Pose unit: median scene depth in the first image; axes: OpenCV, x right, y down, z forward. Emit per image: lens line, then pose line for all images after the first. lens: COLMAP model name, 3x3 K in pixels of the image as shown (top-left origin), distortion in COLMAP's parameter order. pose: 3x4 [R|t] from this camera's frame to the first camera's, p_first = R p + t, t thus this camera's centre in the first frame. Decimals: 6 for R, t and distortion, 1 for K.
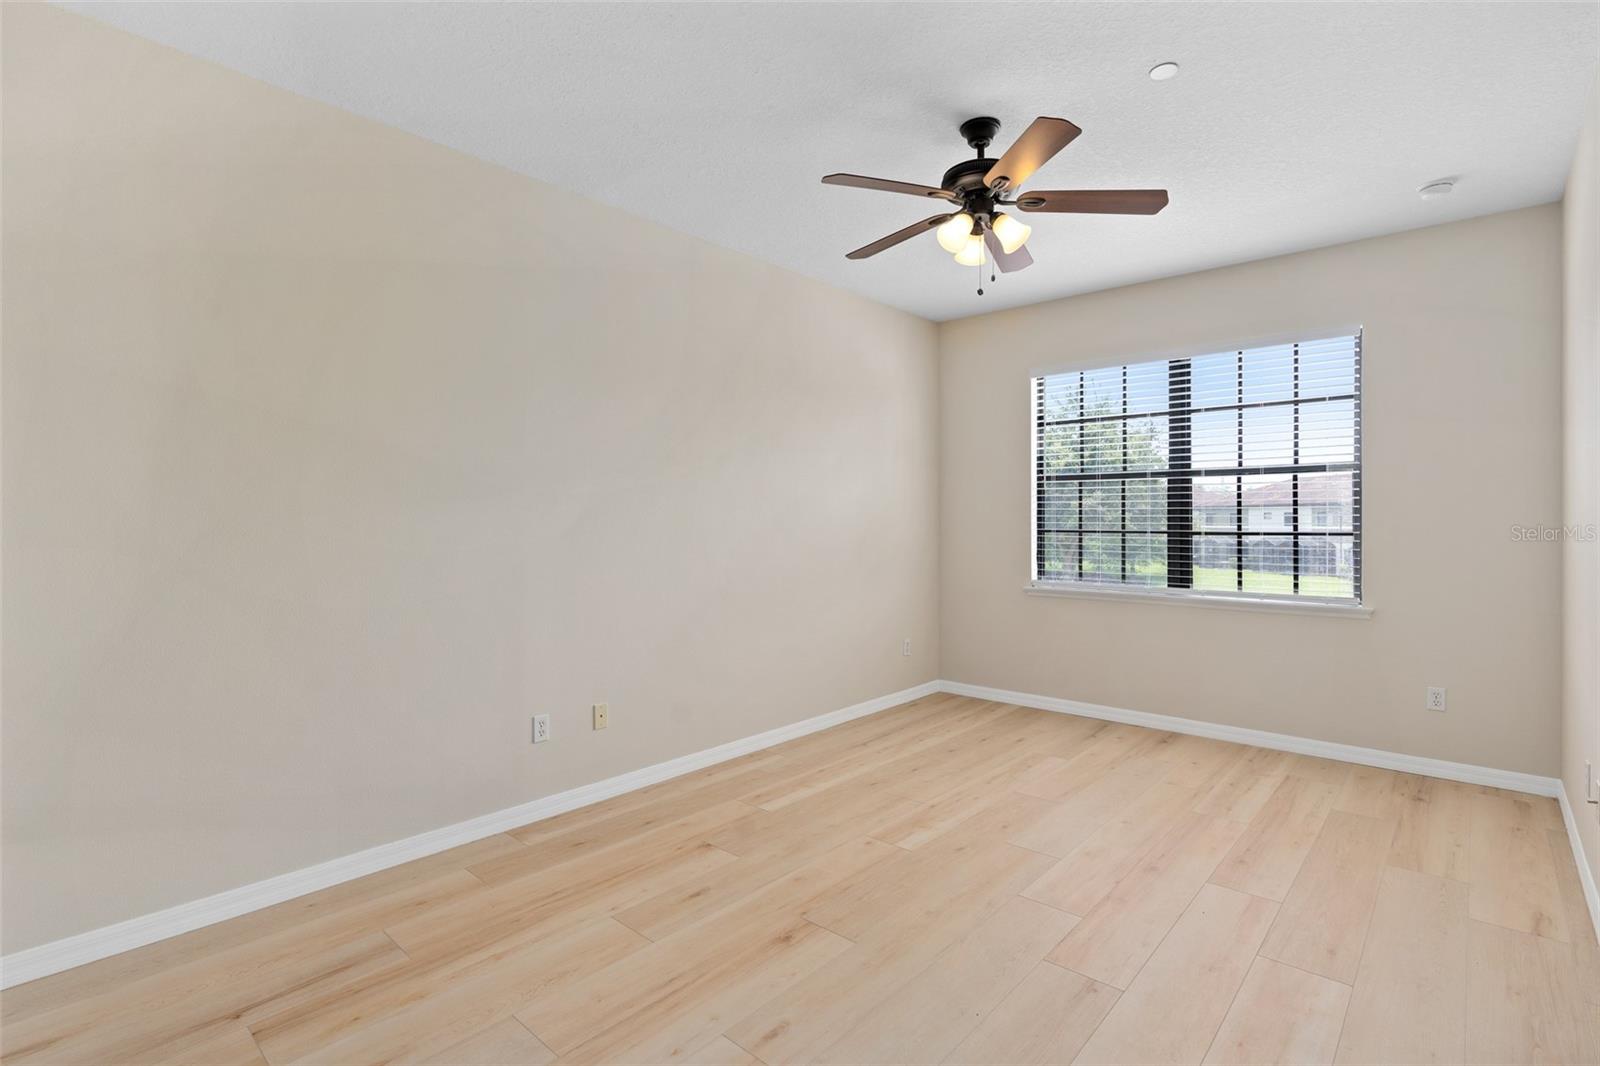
lens RADIAL K [[793.1, 0, 802.8], [0, 793.1, 526.6], [0, 0, 1]] dist [0.000026, 0.000013]
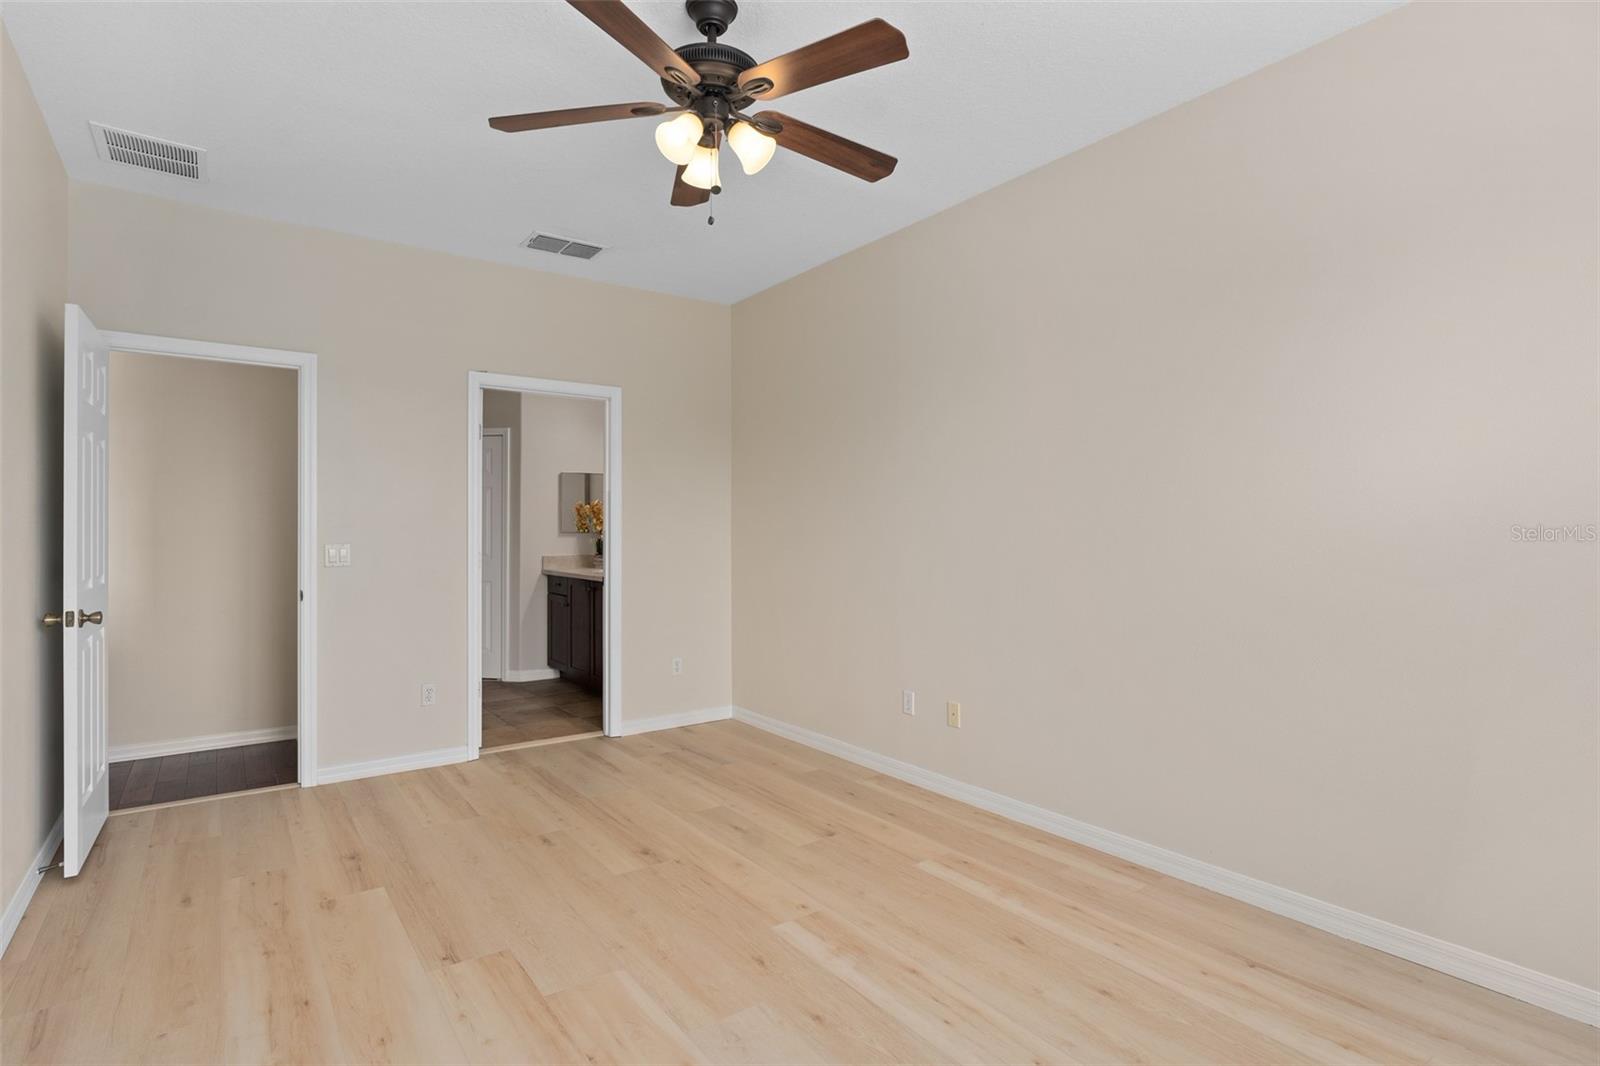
lens RADIAL K [[793.1, 0, 802.8], [0, 793.1, 526.6], [0, 0, 1]] dist [0.000026, 0.000013]
pose [[-0.226306, -0.004722, -0.974045, 0.850990], [-0.001900, 0.999988, -0.004406, -0.004361], [0.974054, 0.000854, -0.226312, 1.110093]]
